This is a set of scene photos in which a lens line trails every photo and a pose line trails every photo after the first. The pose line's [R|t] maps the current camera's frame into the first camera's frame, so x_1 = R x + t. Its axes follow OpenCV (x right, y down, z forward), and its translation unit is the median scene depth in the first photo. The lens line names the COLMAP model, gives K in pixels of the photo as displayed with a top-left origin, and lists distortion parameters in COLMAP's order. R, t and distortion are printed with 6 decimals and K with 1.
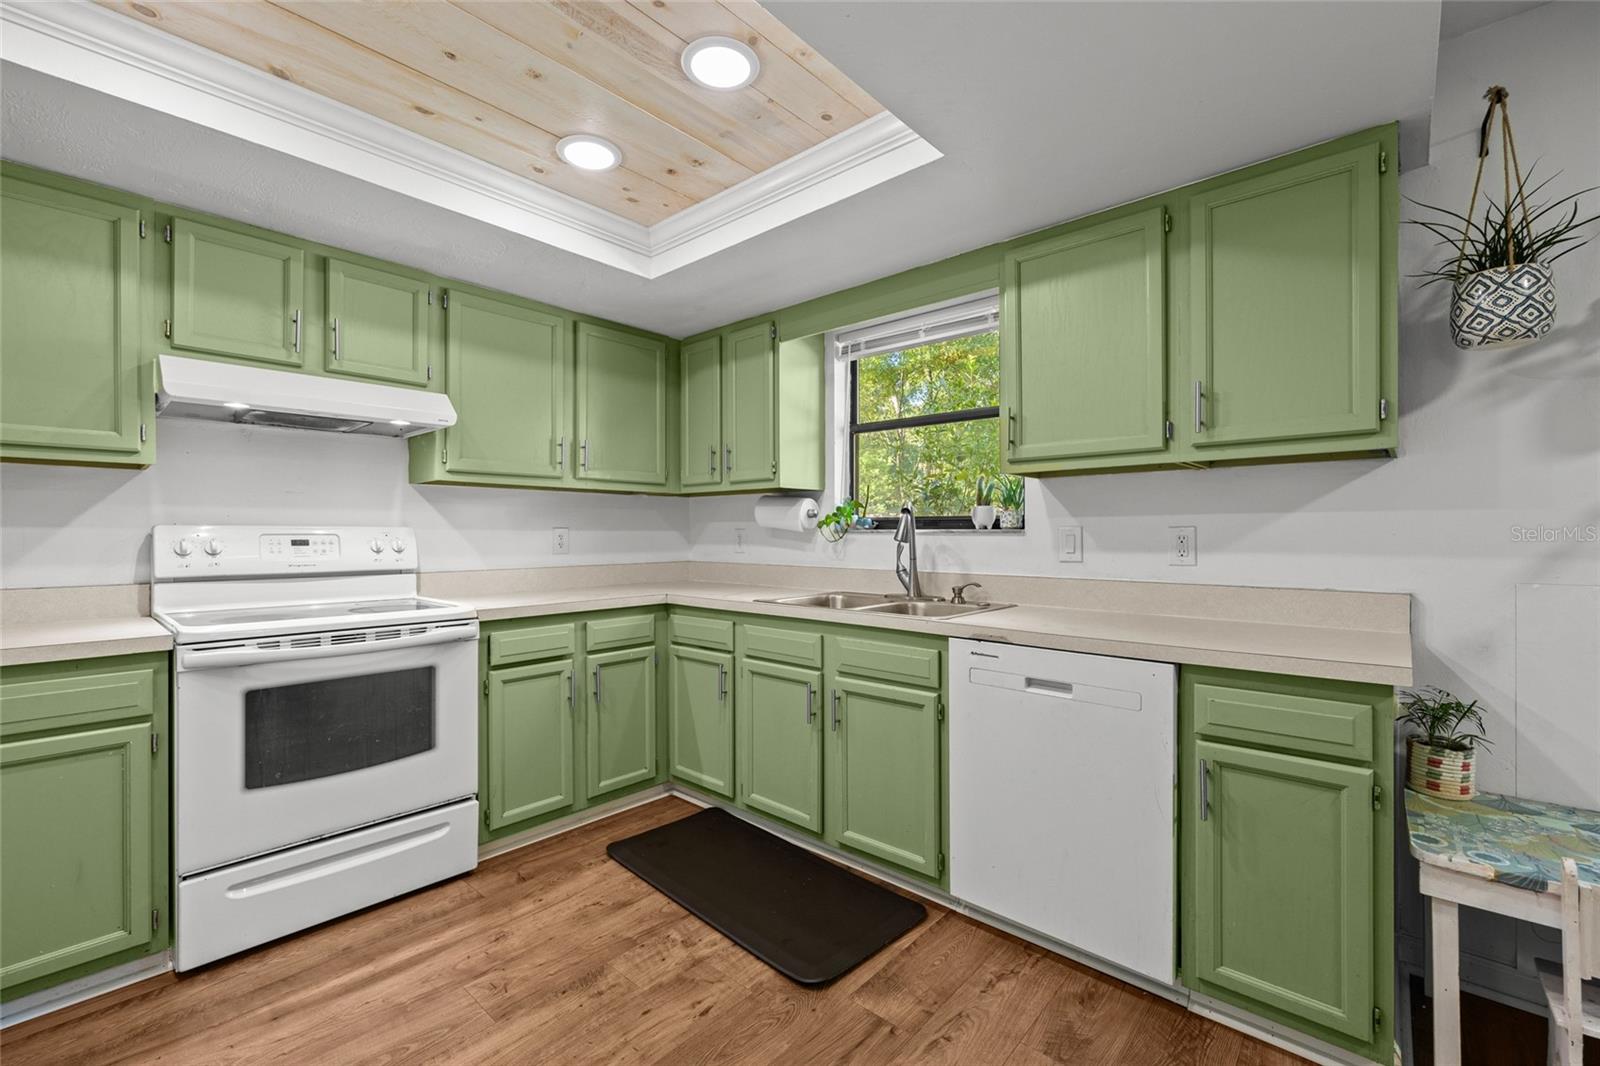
lens RADIAL K [[670.5, 0, 794.5], [0, 670.5, 536.5], [0, 0, 1]] dist [-0.004687, 0.000444]
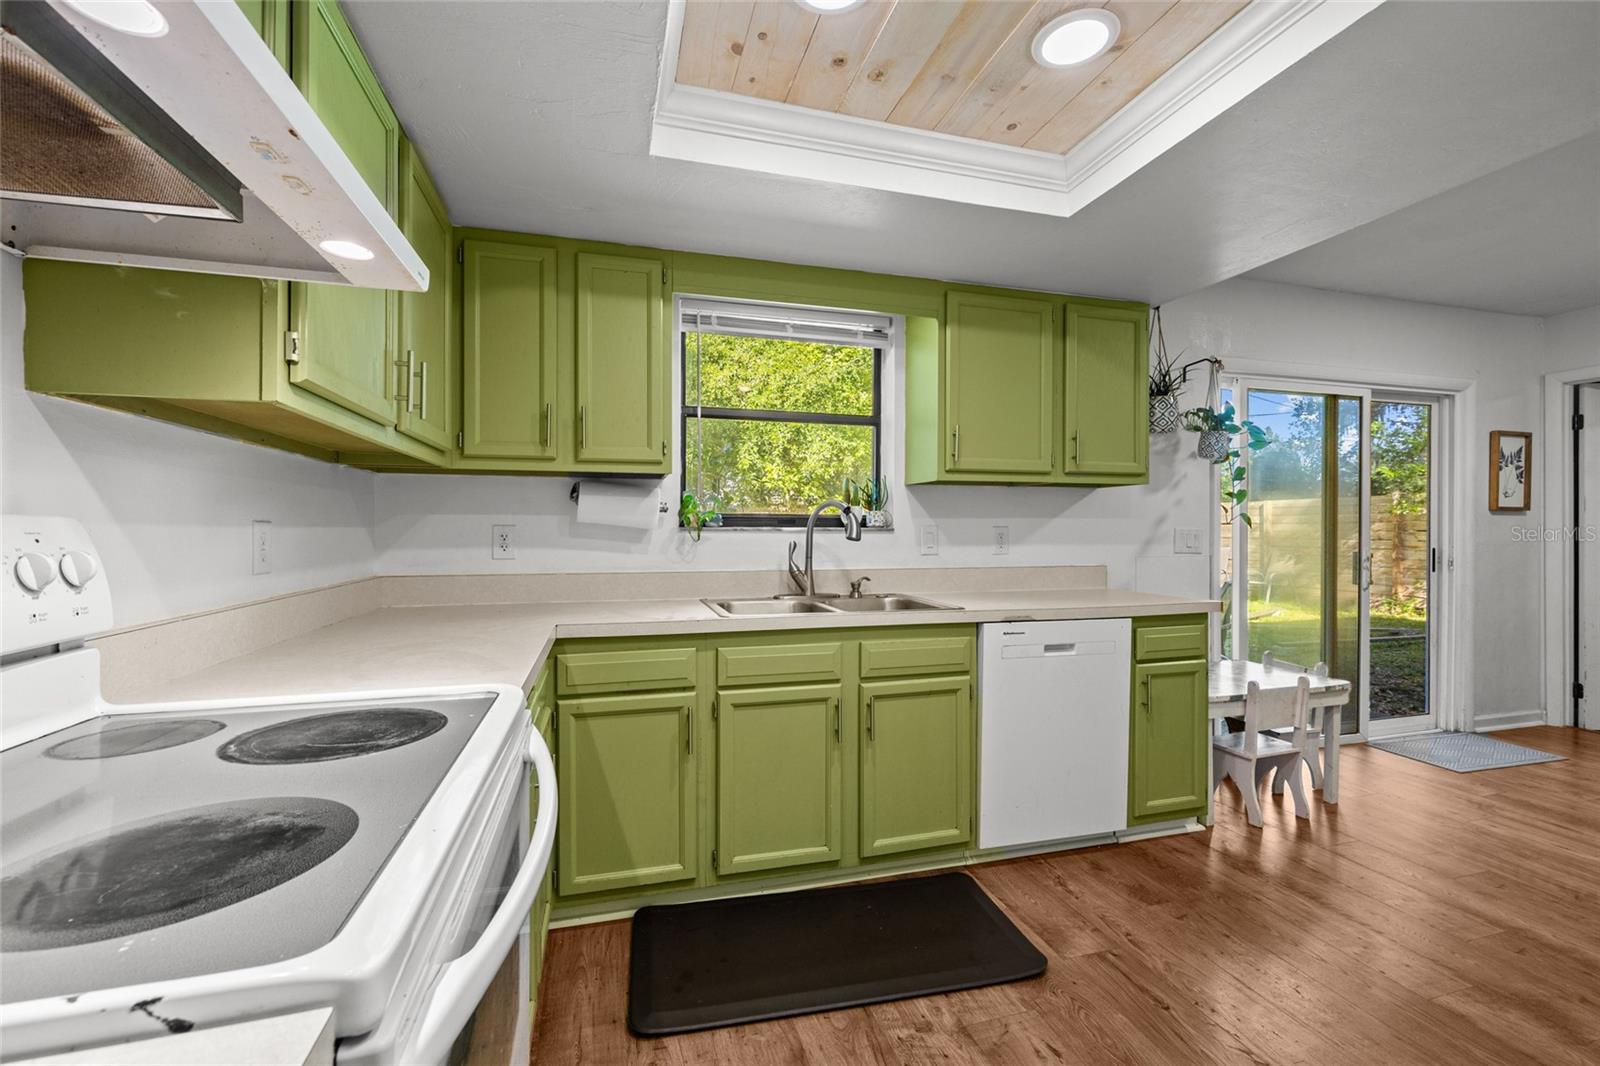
lens RADIAL K [[670.5, 0, 788.3], [0, 670.5, 532.5], [0, 0, 1]] dist [-0.004687, 0.000444]
pose [[0.535976, -0.001802, 0.844231, -0.924437], [0.003879, 0.999992, -0.000328, -0.004081], [-0.844224, 0.003450, 0.535979, 0.681629]]
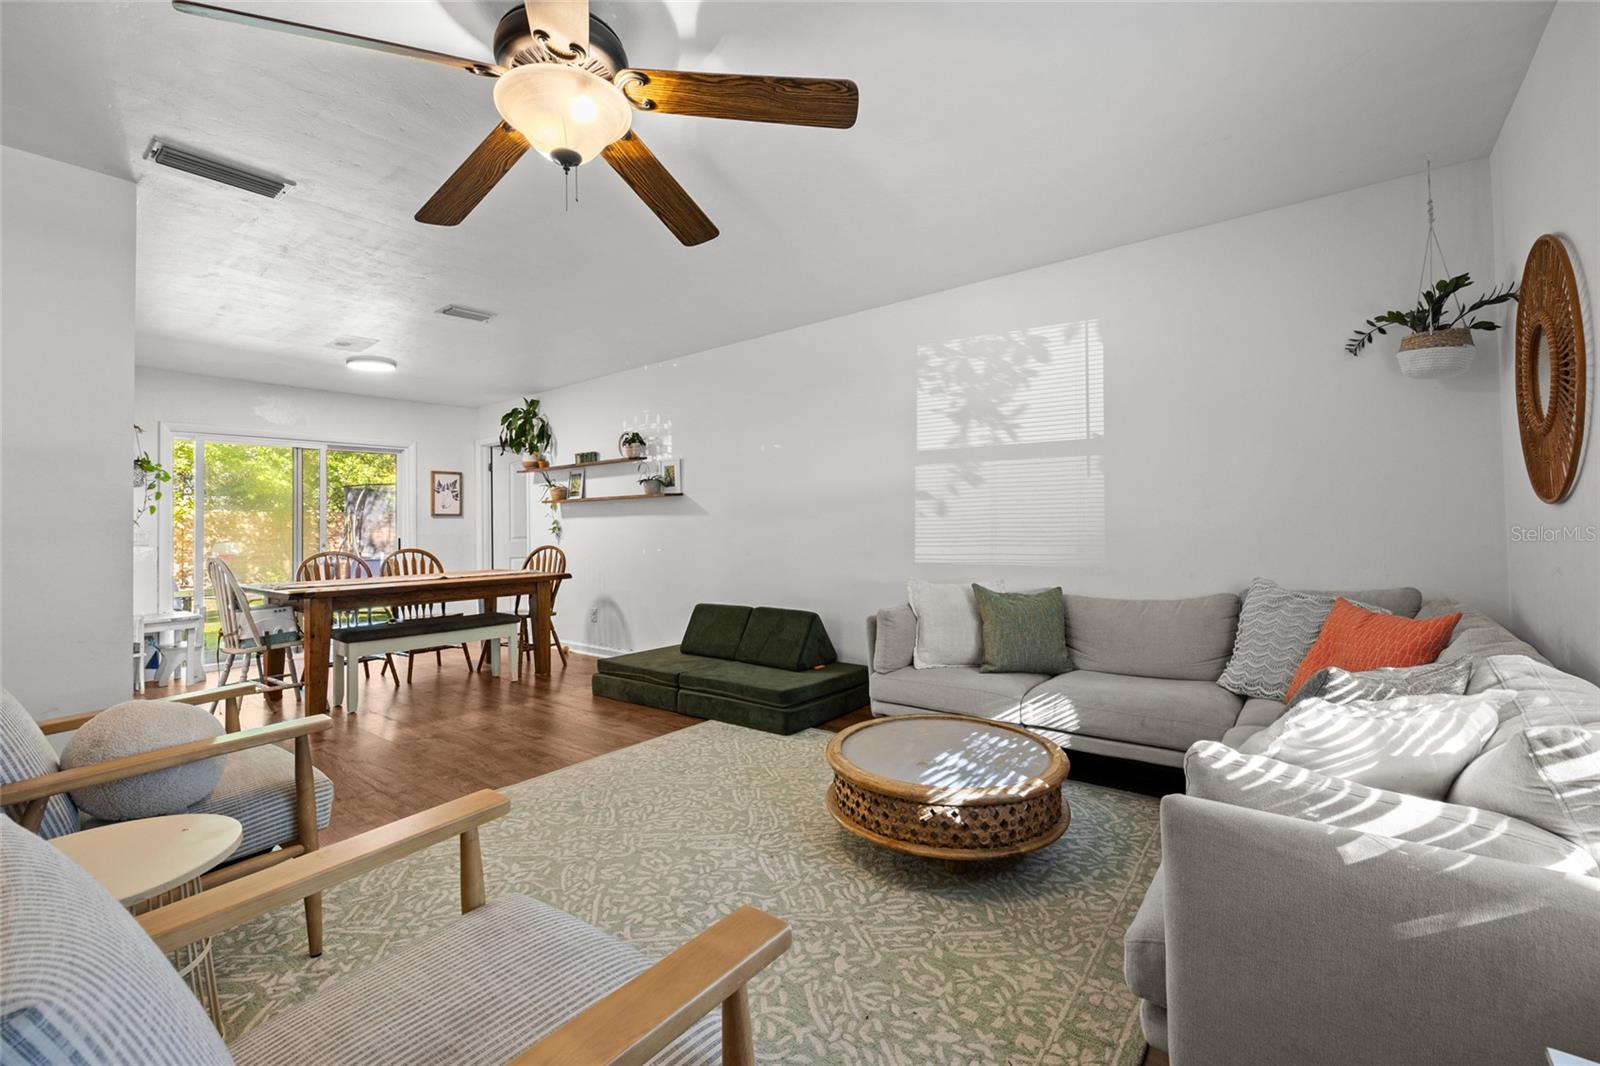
lens RADIAL K [[670.5, 0, 798.7], [0, 670.5, 509.3], [0, 0, 1]] dist [-0.004687, 0.000444]
pose [[-0.066036, 0.028226, 0.997418, -1.756495], [0.025873, 0.999312, -0.026567, 0.046871], [-0.997482, 0.024052, -0.066721, -1.698883]]
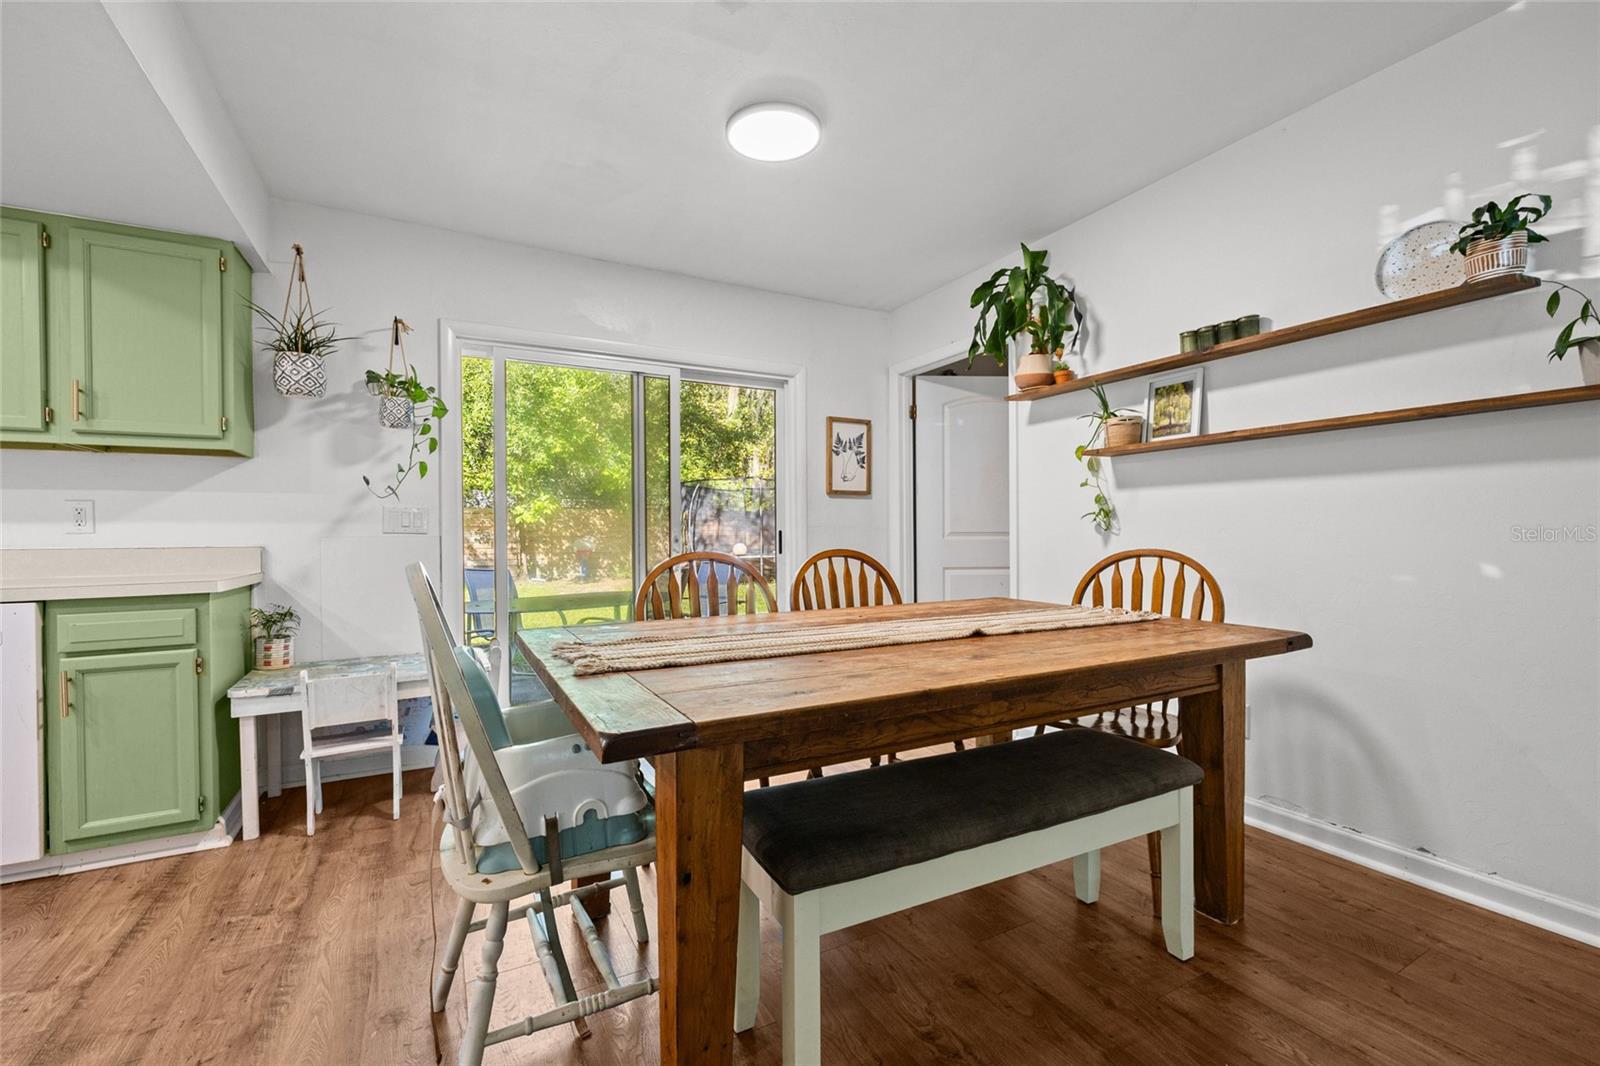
lens RADIAL K [[670.5, 0, 803.1], [0, 670.5, 538.9], [0, 0, 1]] dist [-0.004687, 0.000444]
pose [[0.332988, -0.006694, 0.942907, -0.107703], [0.011799, 0.999926, 0.002932, 0.070643], [-0.942857, 0.010150, 0.333042, -0.631612]]
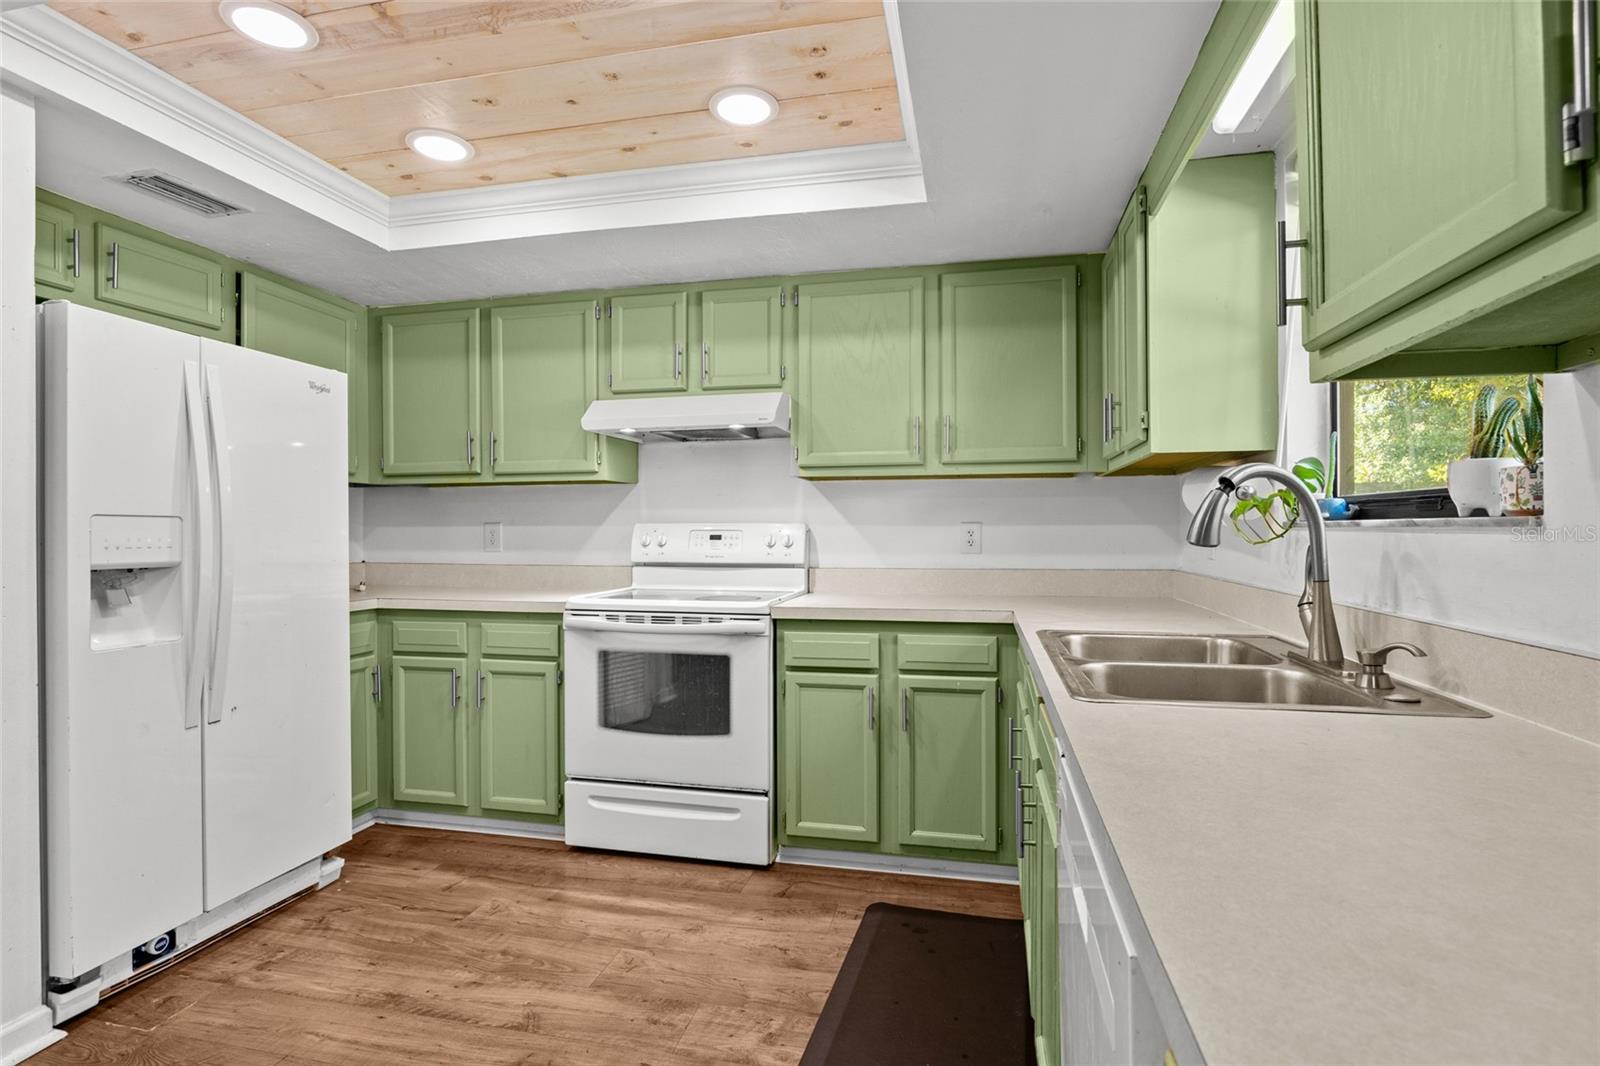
lens RADIAL K [[773.4, 0, 813.0], [0, 773.4, 533.4], [0, 0, 1]] dist [-0.031715, 0.000371]
pose [[0.500922, 0.002577, -0.865488, 0.642367], [-0.002731, 0.999995, 0.001397, 0.000112], [0.865488, 0.001664, 0.500927, 0.572529]]
